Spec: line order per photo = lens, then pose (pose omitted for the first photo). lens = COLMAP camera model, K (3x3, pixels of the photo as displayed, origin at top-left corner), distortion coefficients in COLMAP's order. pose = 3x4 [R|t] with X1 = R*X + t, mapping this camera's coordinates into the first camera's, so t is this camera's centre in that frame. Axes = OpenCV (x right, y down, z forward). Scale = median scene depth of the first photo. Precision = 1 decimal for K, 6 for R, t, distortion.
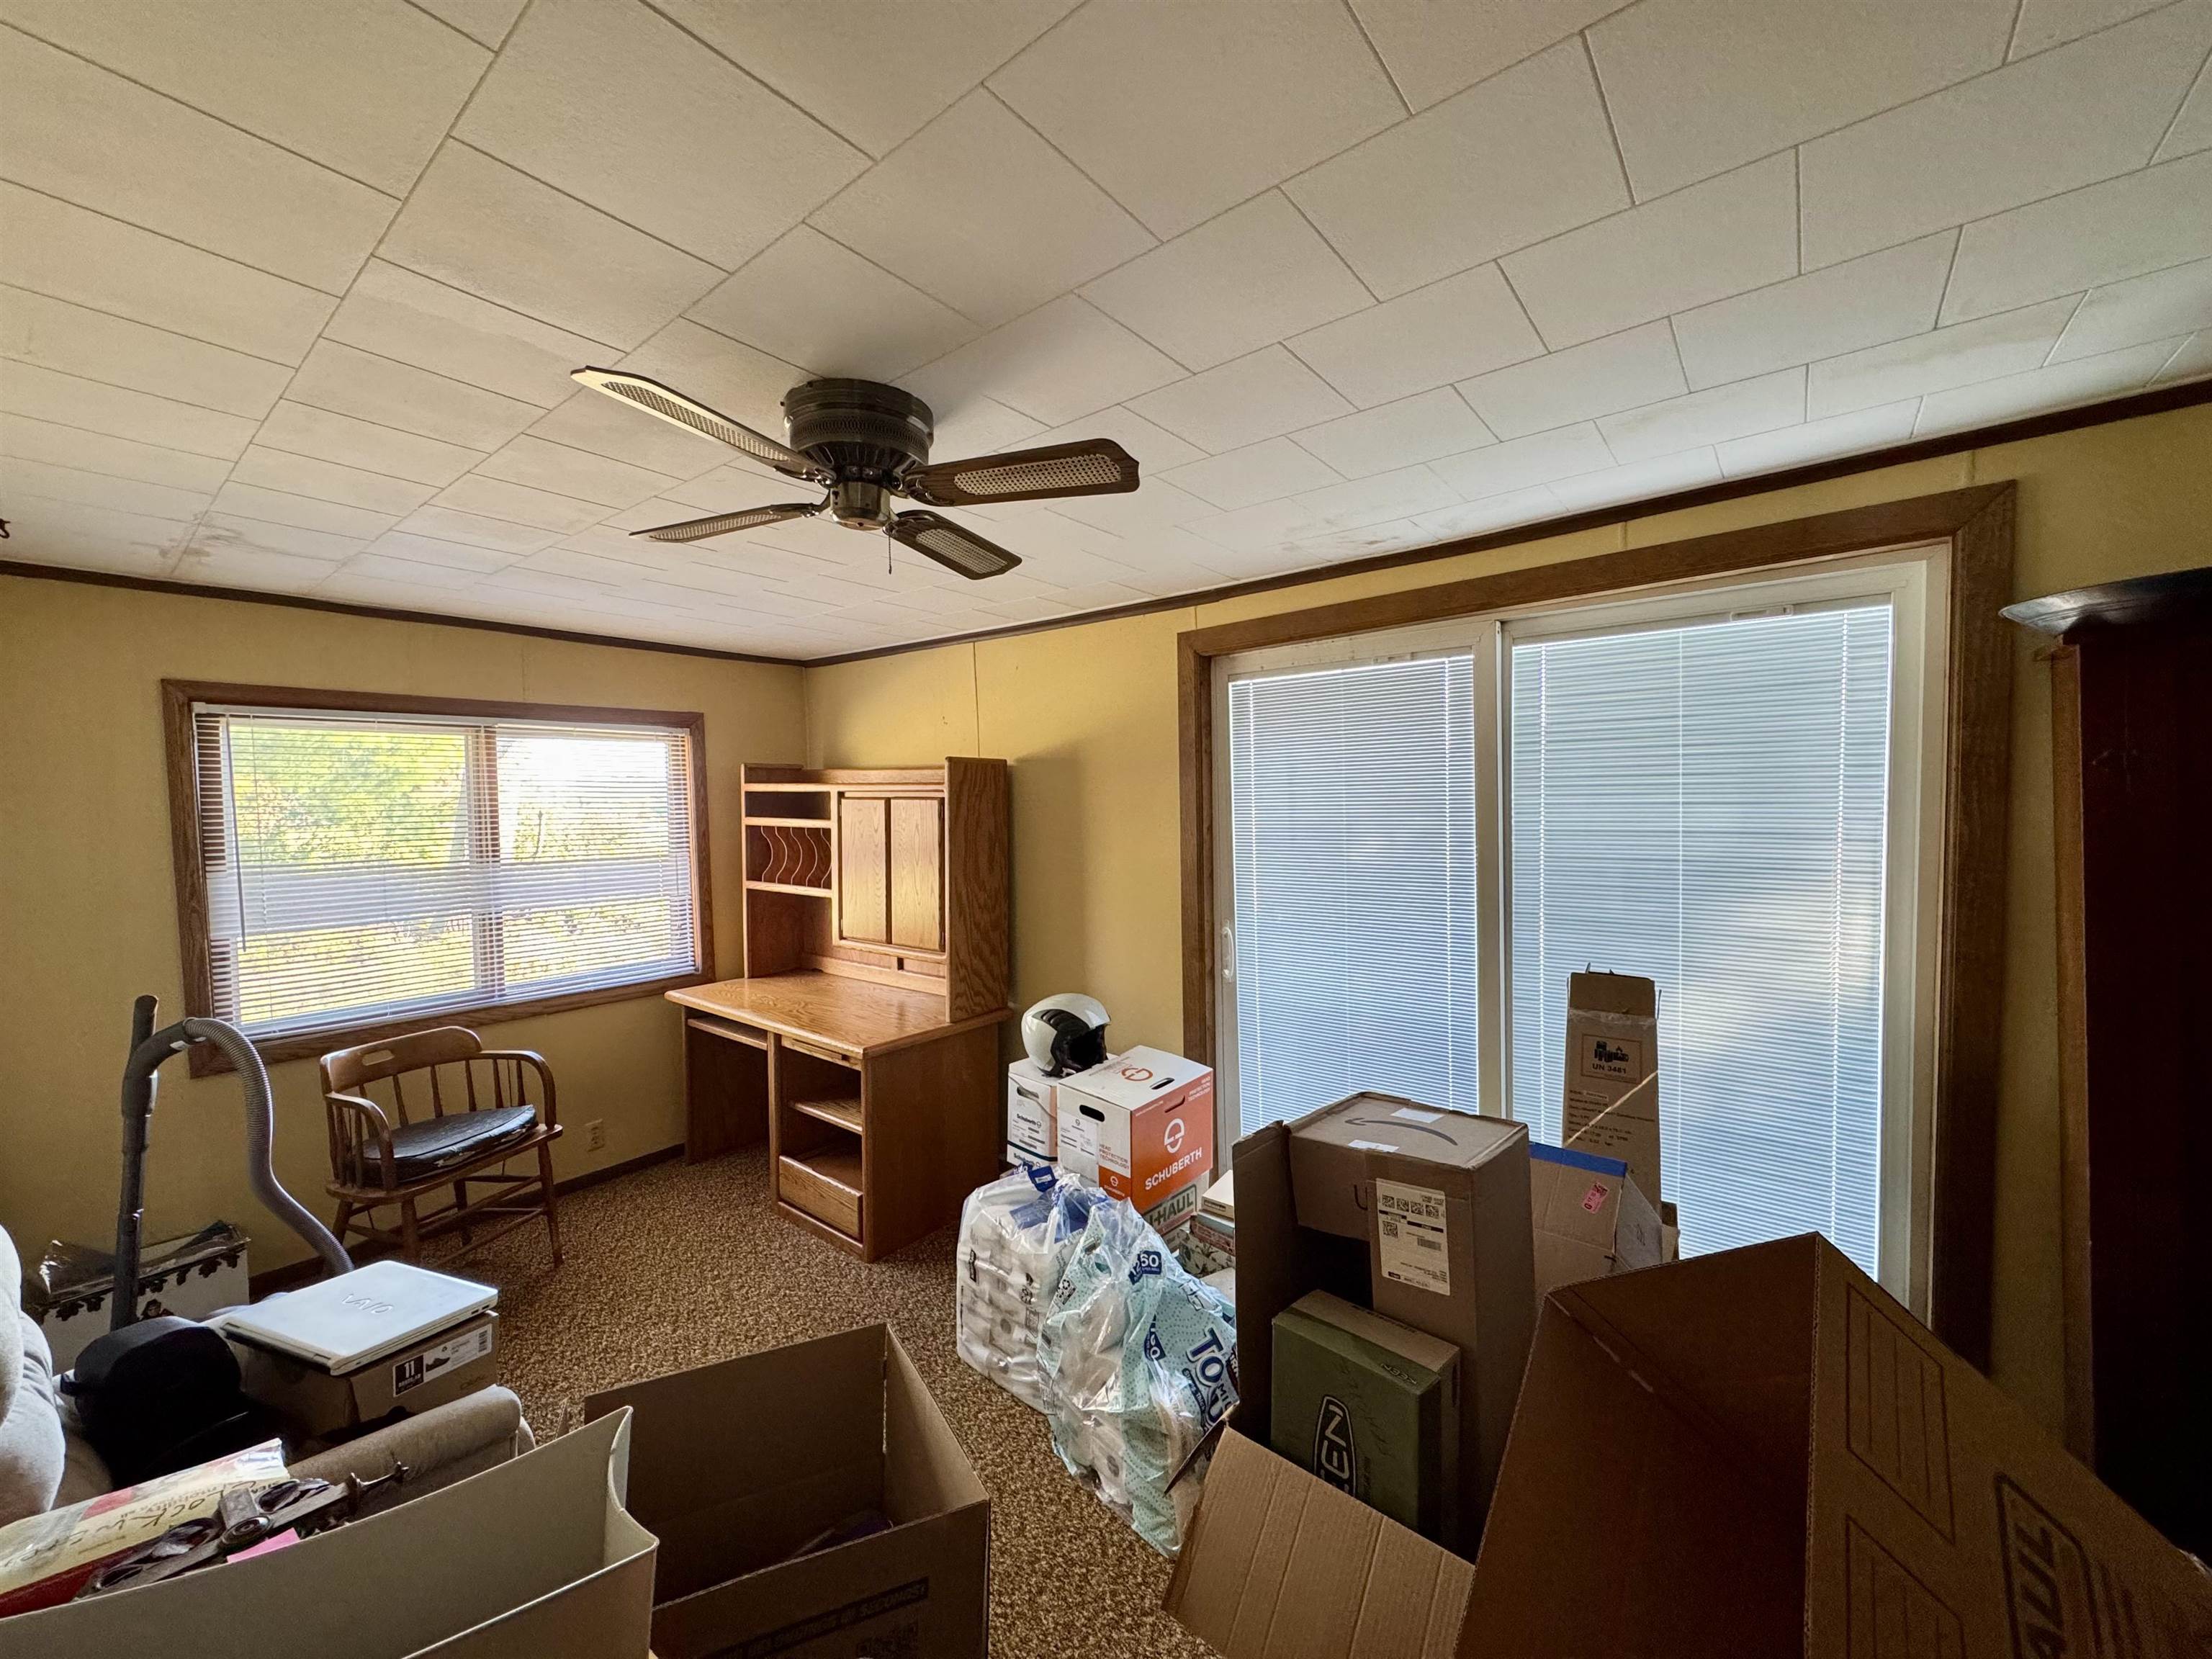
lens RADIAL K [[878.9, 0, 1096.3], [0, 878.9, 827.9], [0, 0, 1]] dist [-0.001307, 0.001153]
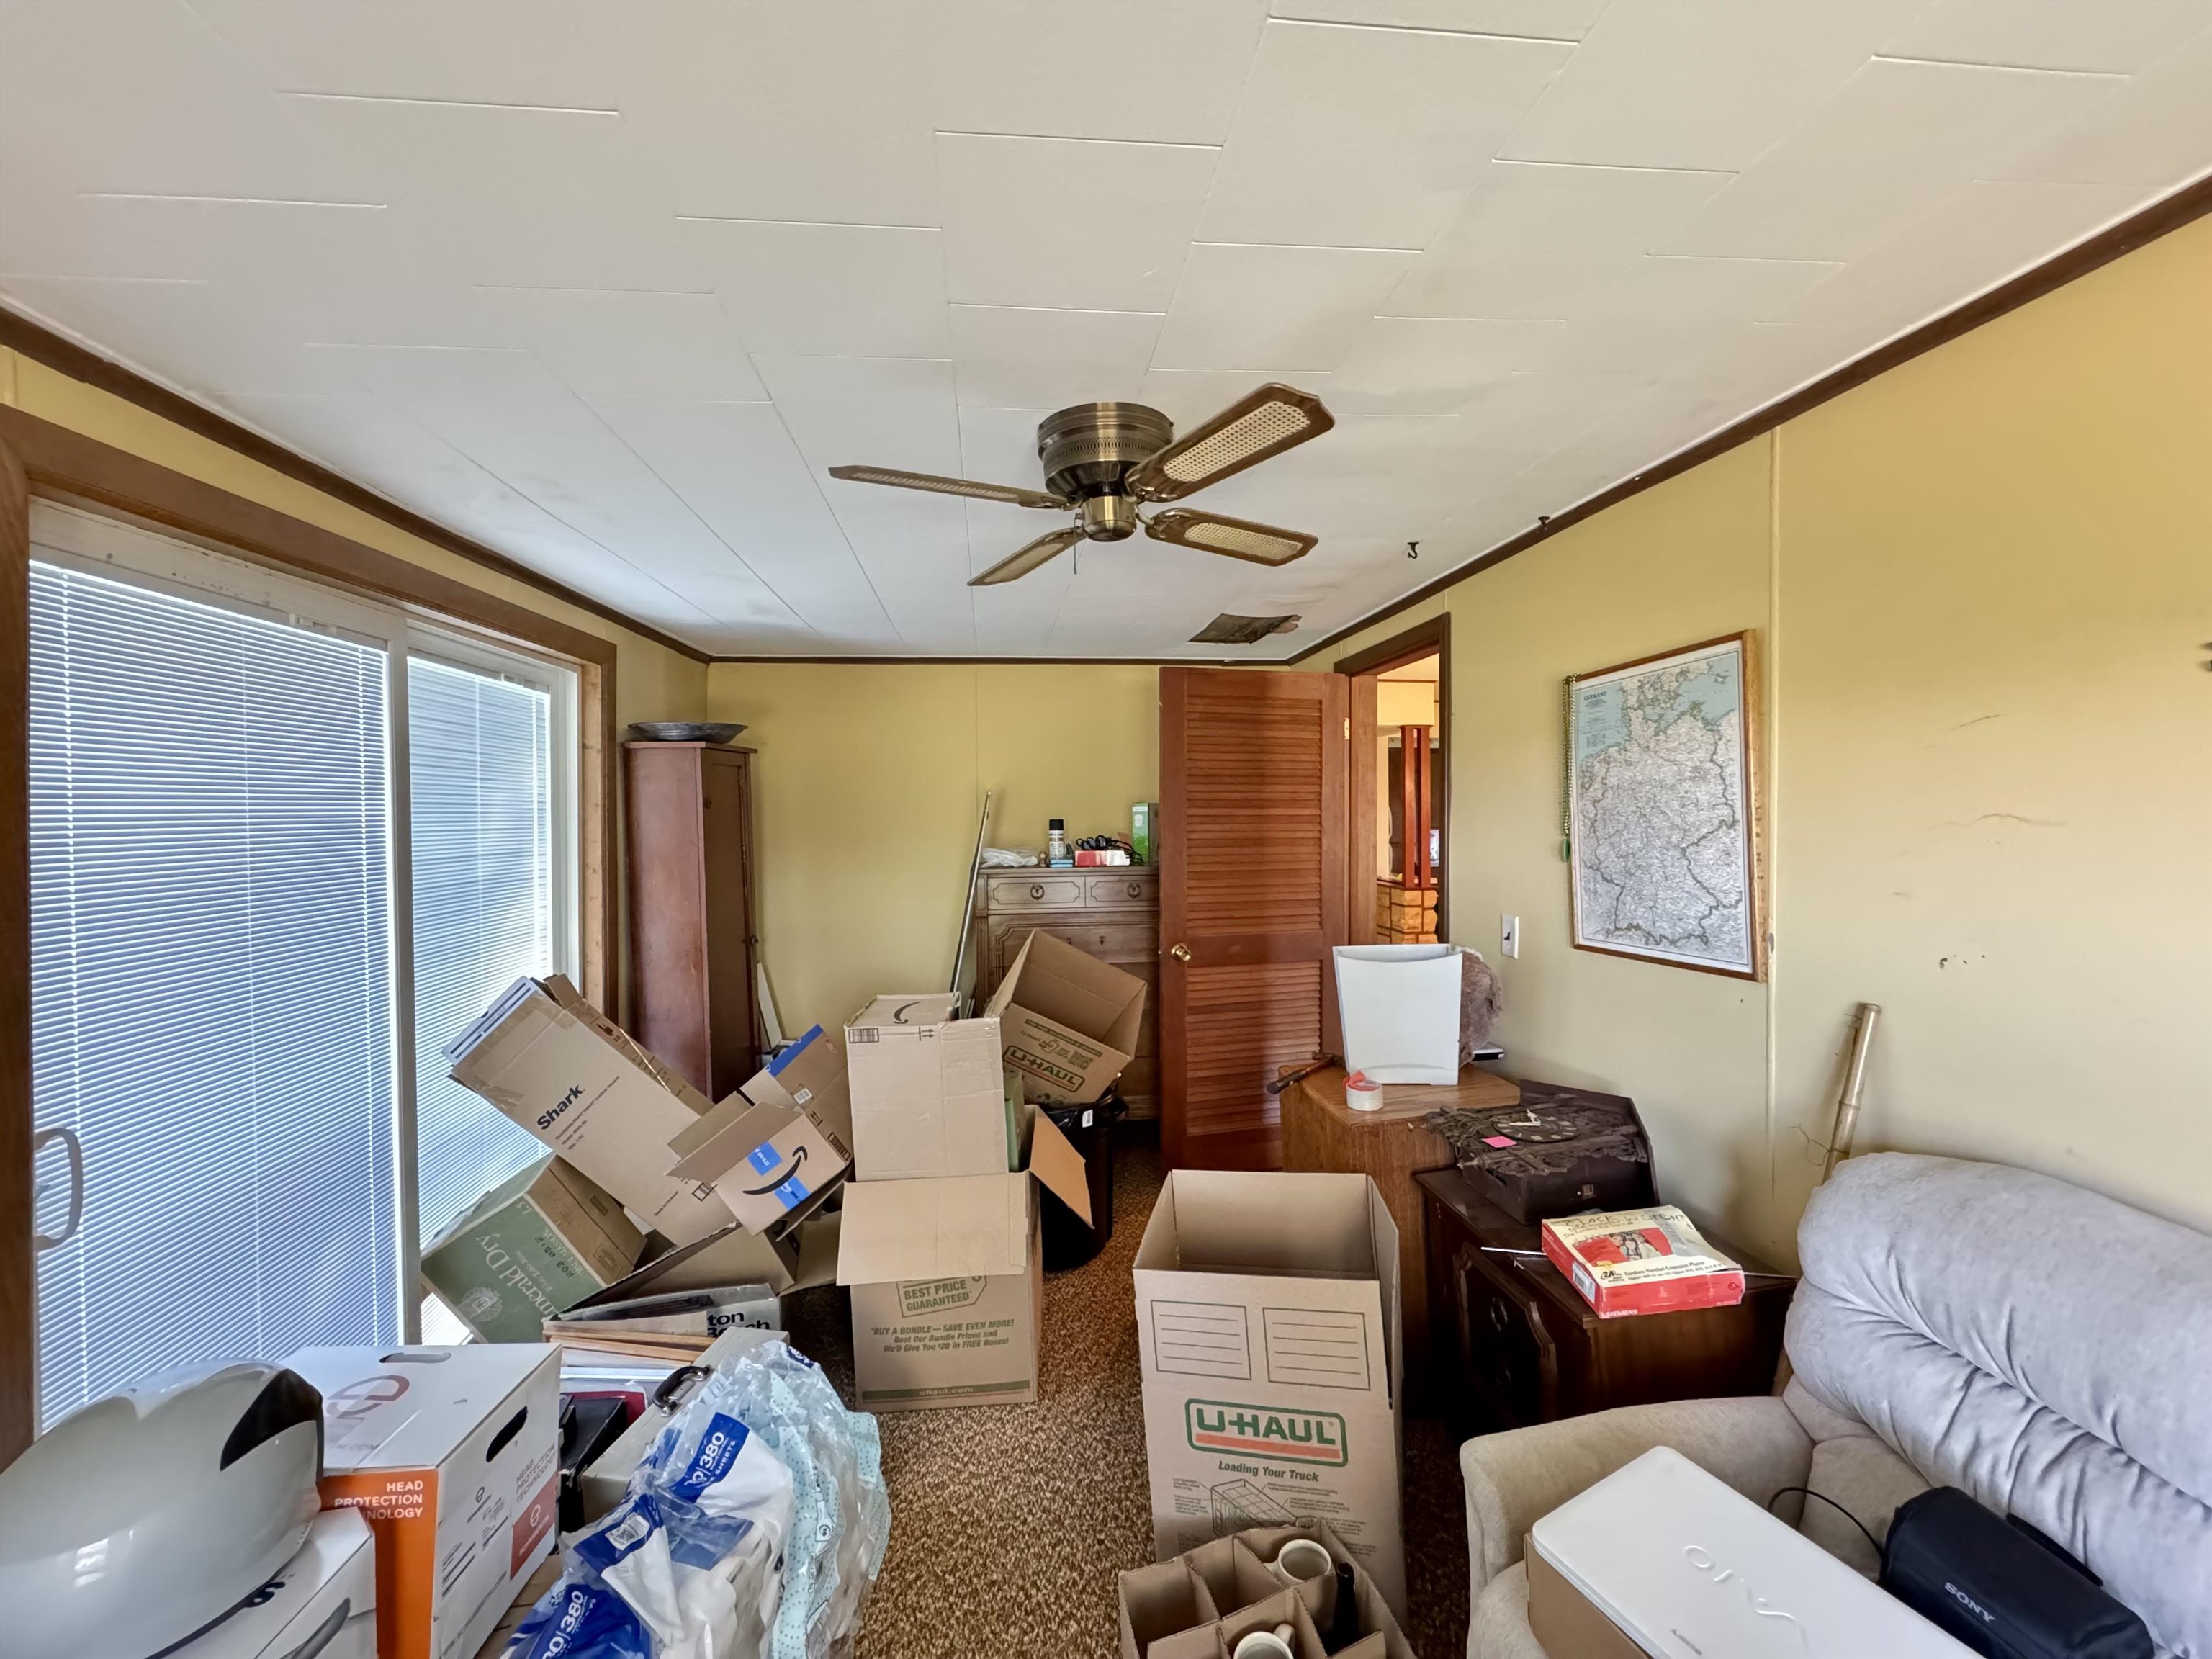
lens RADIAL K [[878.9, 0, 1090.2], [0, 878.9, 818.2], [0, 0, 1]] dist [-0.001307, 0.001153]
pose [[-0.715802, 0.016681, 0.698104, -0.879992], [0.045354, 0.998714, 0.022639, -0.042162], [-0.696829, 0.047866, -0.715638, 1.618207]]
